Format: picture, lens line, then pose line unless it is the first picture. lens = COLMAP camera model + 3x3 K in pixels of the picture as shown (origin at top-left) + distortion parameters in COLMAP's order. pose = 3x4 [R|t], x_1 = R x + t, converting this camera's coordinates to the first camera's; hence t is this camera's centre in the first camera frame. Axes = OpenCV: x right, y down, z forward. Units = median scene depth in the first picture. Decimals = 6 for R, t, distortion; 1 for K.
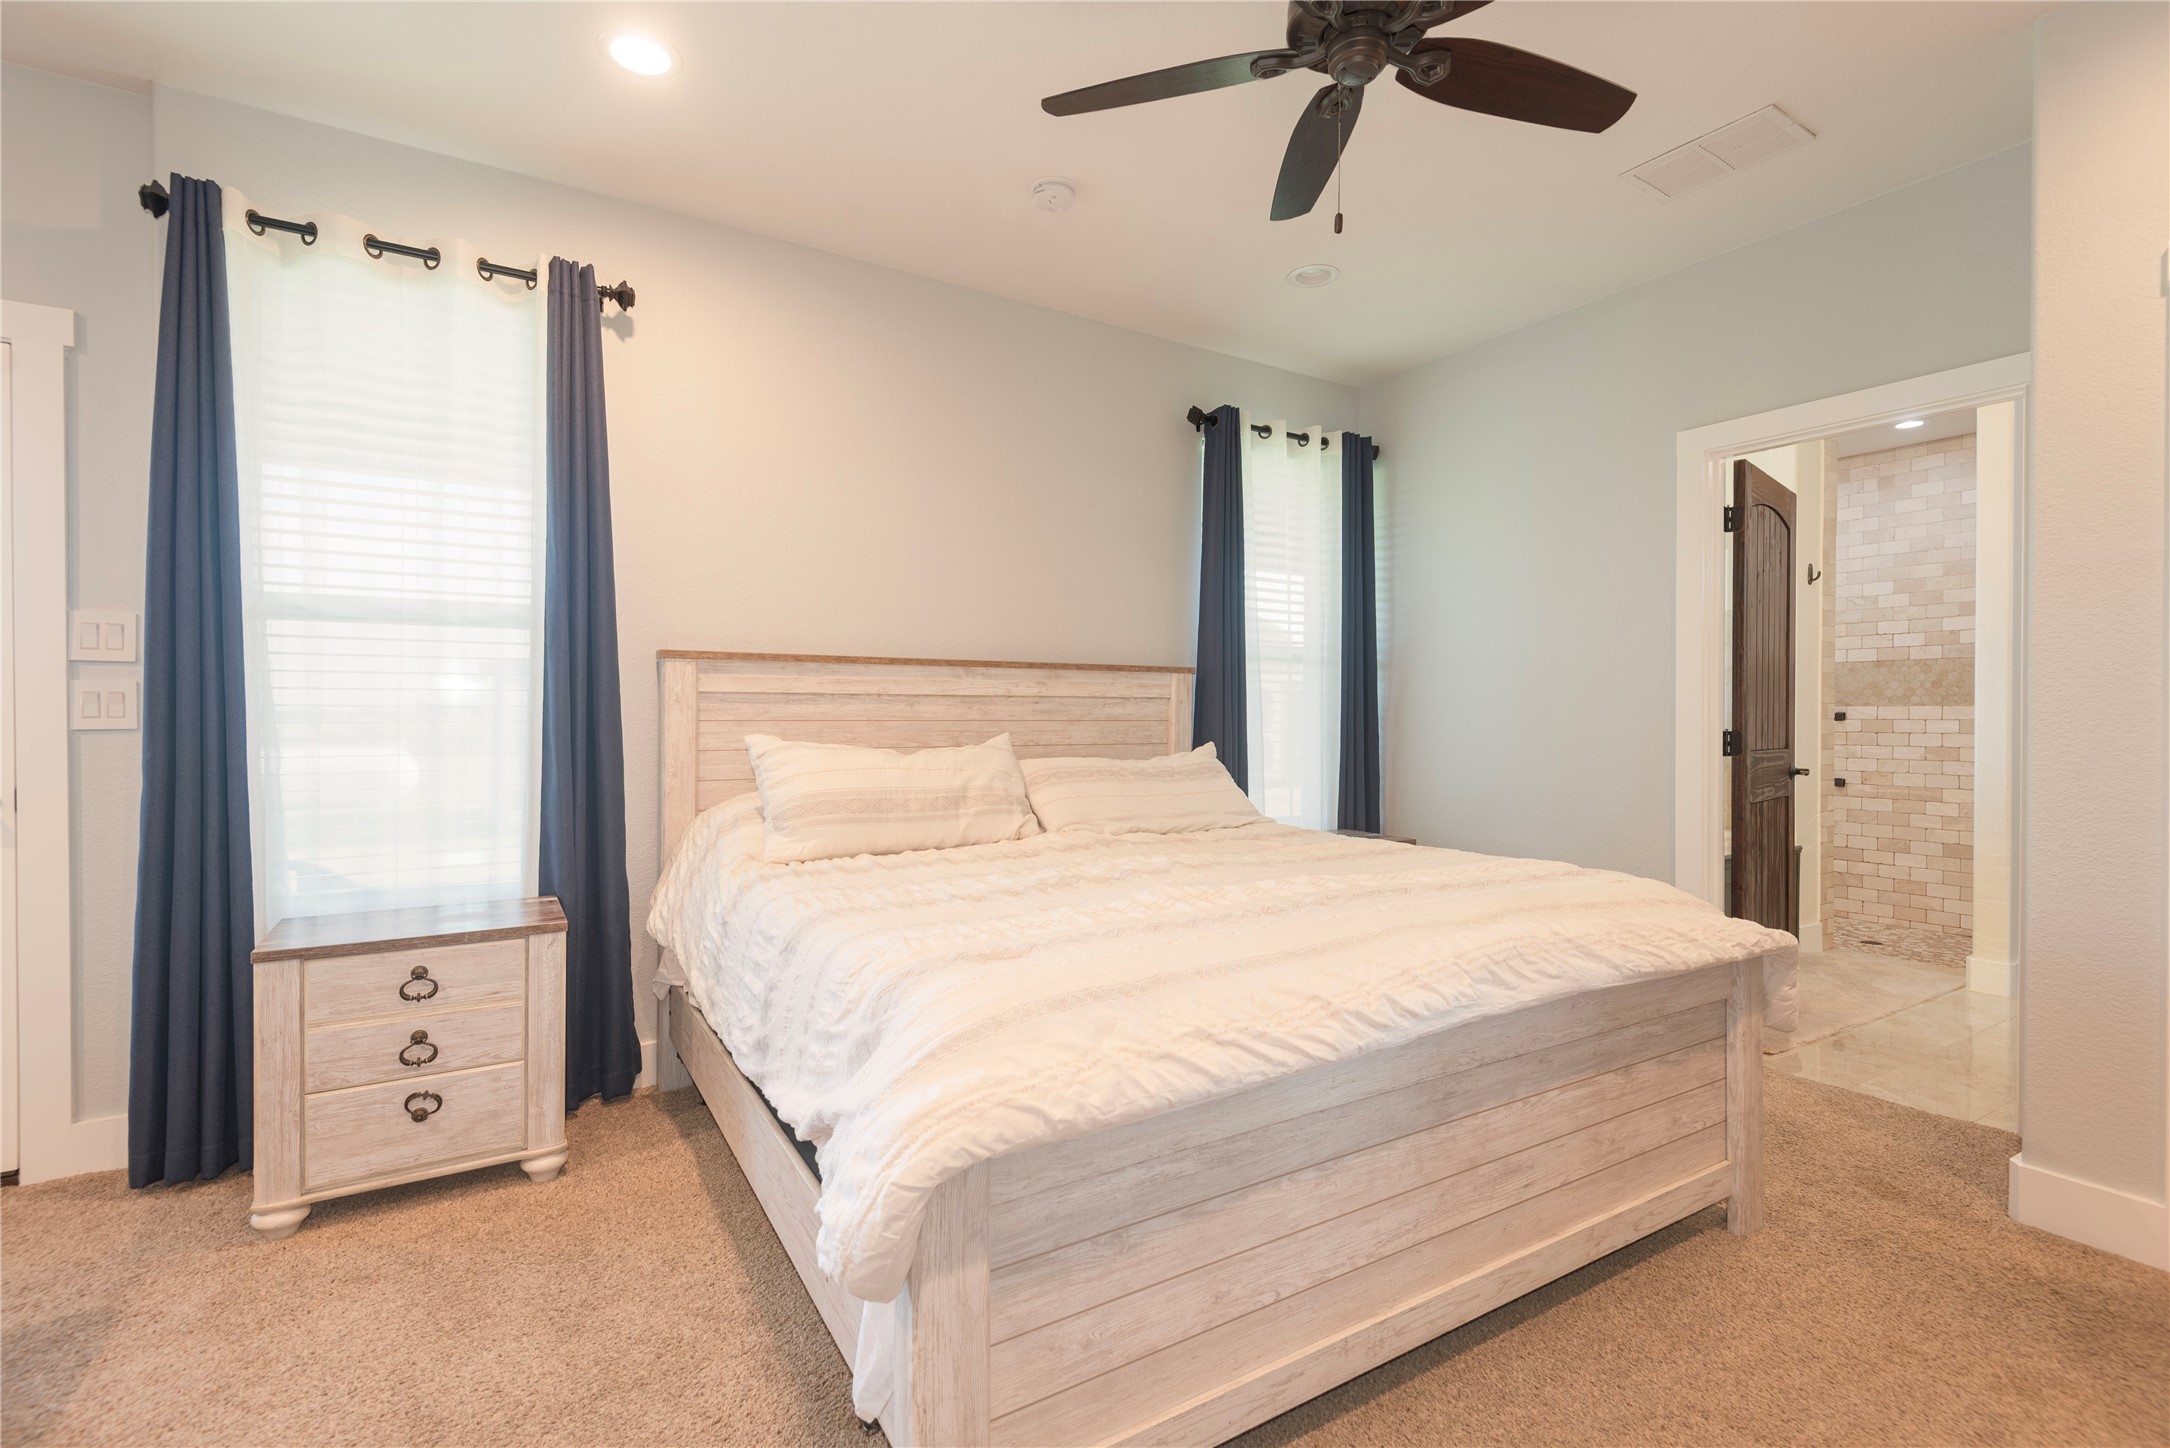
lens RADIAL K [[982.4, 0, 1081.7], [0, 982.4, 718.7], [0, 0, 1]] dist [0.016738, -0.008447]
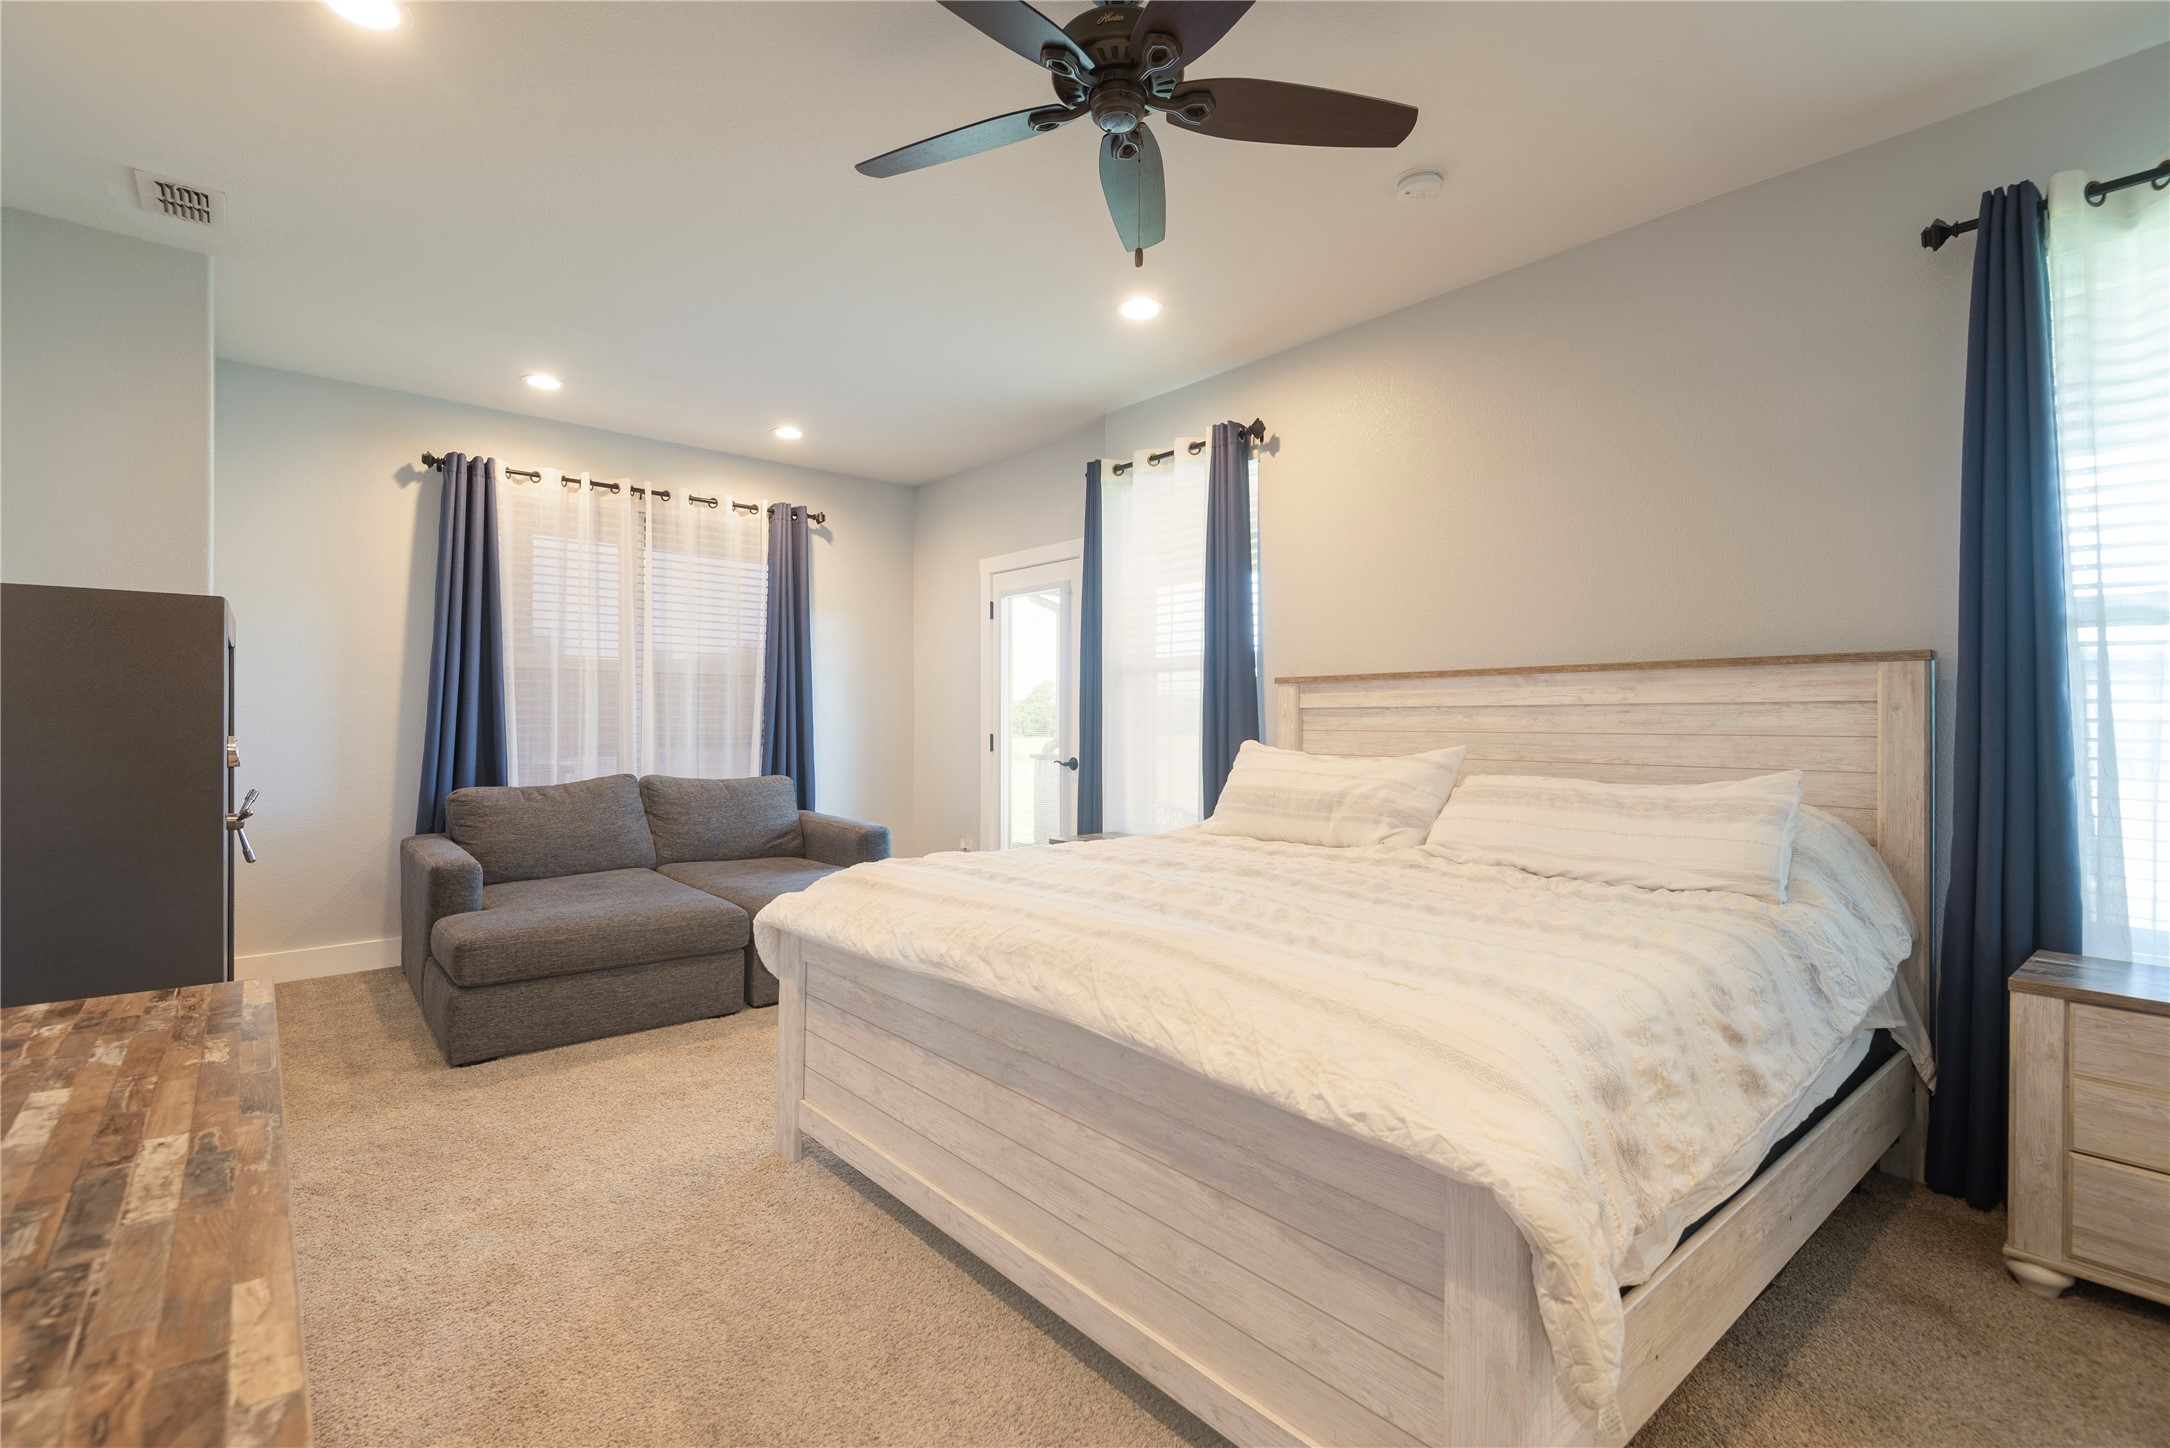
lens RADIAL K [[982.4, 0, 1085.3], [0, 982.4, 721.3], [0, 0, 1]] dist [0.016738, -0.008447]
pose [[0.162343, -0.005145, -0.986721, 0.955604], [-0.007988, 0.999947, -0.006528, 0.000536], [0.986702, 0.008942, 0.162293, 0.580475]]
